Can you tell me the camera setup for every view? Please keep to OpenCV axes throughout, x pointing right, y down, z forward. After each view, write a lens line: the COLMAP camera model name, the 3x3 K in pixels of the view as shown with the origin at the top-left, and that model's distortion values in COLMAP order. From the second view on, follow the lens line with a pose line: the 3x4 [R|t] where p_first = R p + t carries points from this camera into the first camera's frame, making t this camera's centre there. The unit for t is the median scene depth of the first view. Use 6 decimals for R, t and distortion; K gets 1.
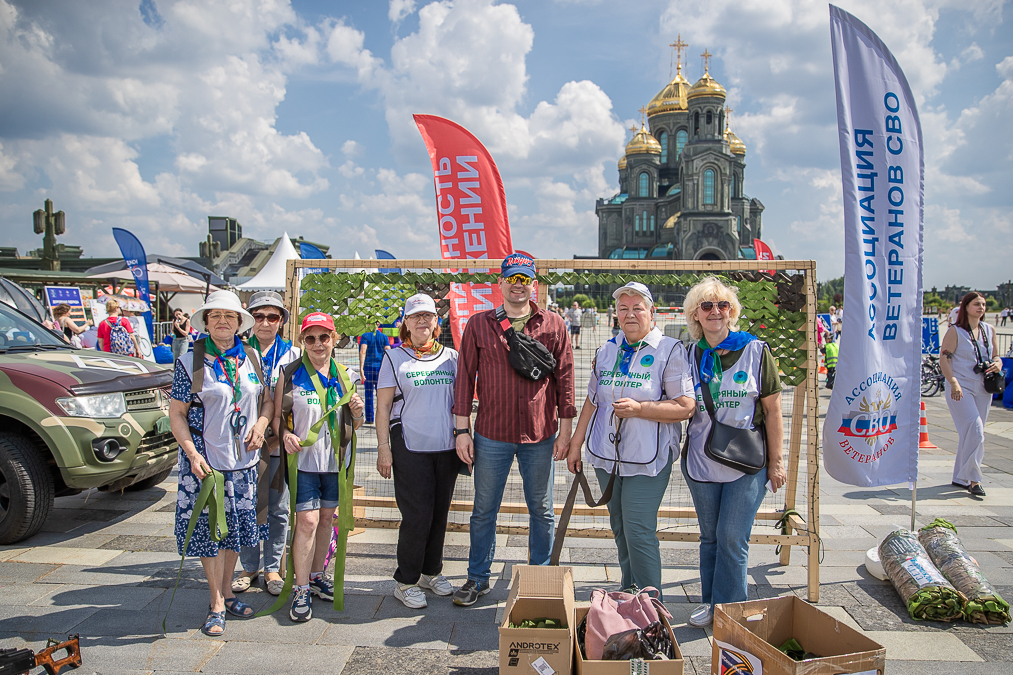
lens RADIAL K [[757.6, 0, 506.7], [0, 757.6, 337.5], [0, 0, 1]] dist [-0.067446, -0.008668]
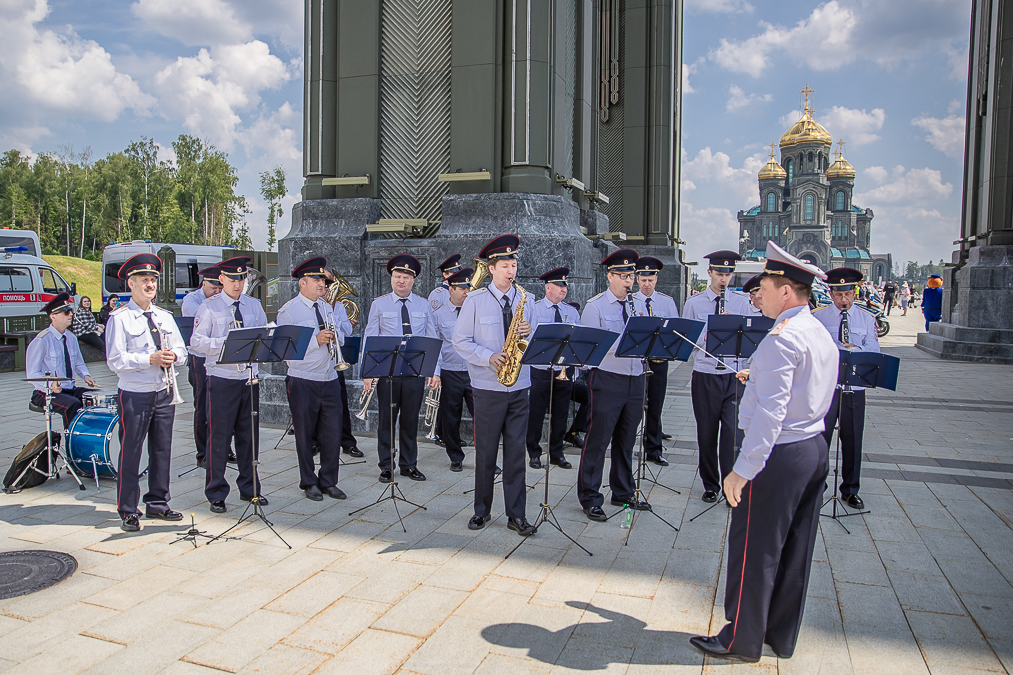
lens RADIAL K [[757.6, 0, 506.0], [0, 757.6, 339.2], [0, 0, 1]] dist [-0.067446, -0.008668]
pose [[0.967193, 0.028653, -0.252422, 0.081684], [-0.023090, 0.999421, 0.024975, 0.023149], [0.252992, -0.018327, 0.967295, -0.492157]]
